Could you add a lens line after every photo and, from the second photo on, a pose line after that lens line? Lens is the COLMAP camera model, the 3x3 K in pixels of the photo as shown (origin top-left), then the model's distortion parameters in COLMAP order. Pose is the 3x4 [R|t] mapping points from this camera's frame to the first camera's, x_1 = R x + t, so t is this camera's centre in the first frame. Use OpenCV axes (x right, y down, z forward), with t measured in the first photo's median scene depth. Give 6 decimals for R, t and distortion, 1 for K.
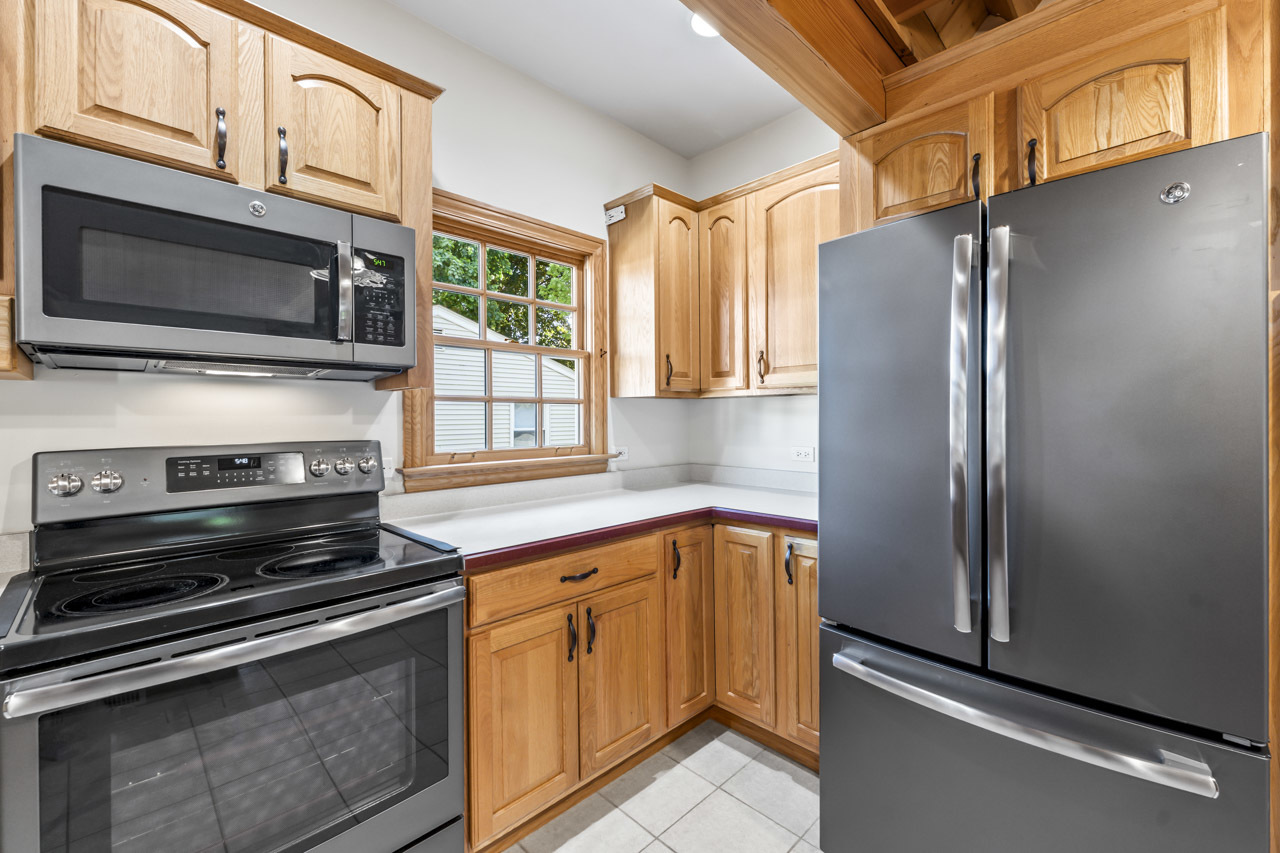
lens RADIAL K [[538.1, 0, 637.3], [0, 538.1, 420.2], [0, 0, 1]] dist [0.000077, -0.000177]
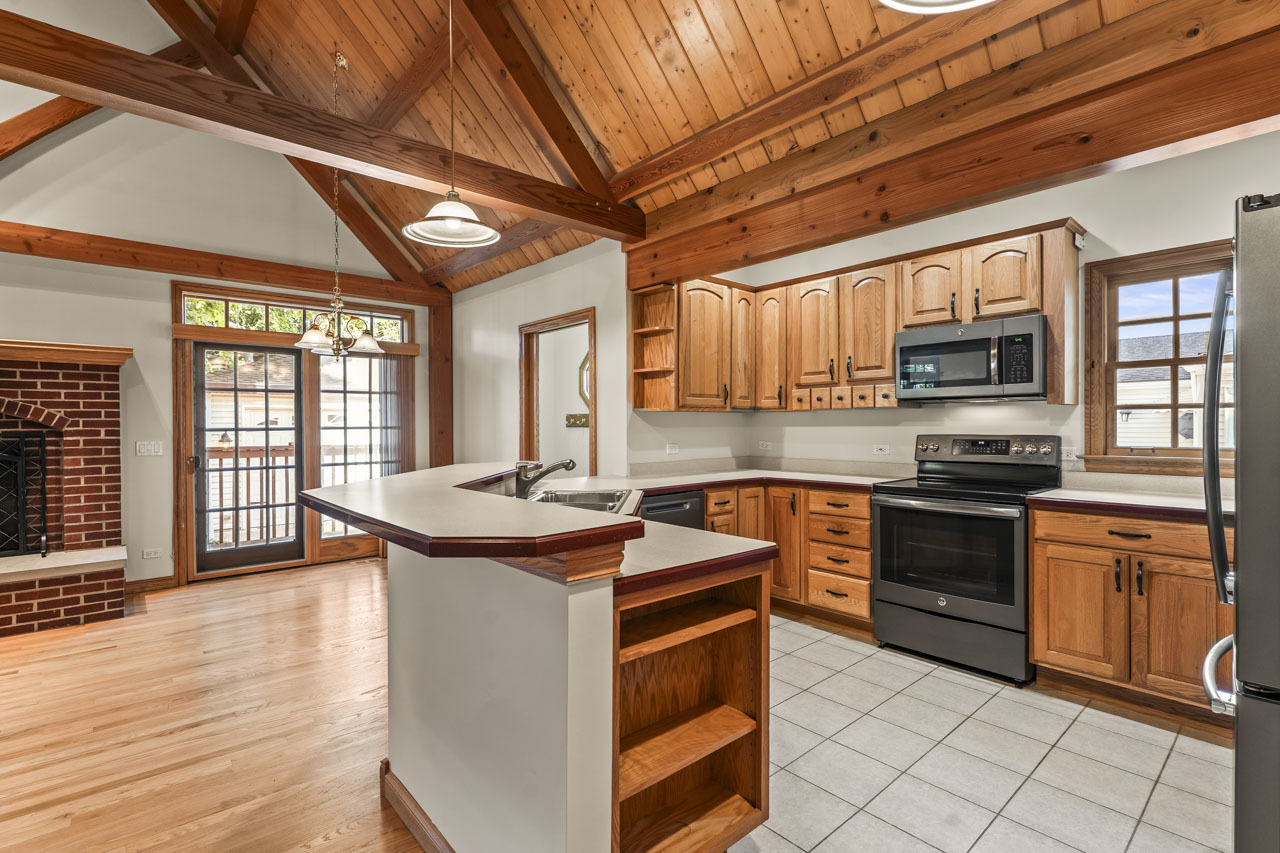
lens RADIAL K [[589.1, 0, 640.0], [0, 589.1, 426.5], [0, 0, 1]] dist [-0.001327, -0.000134]
pose [[-0.065803, 0.009429, -0.997788, 1.556330], [0.000131, 0.999955, 0.009441, -0.007957], [0.997833, 0.000491, -0.065801, -0.175305]]
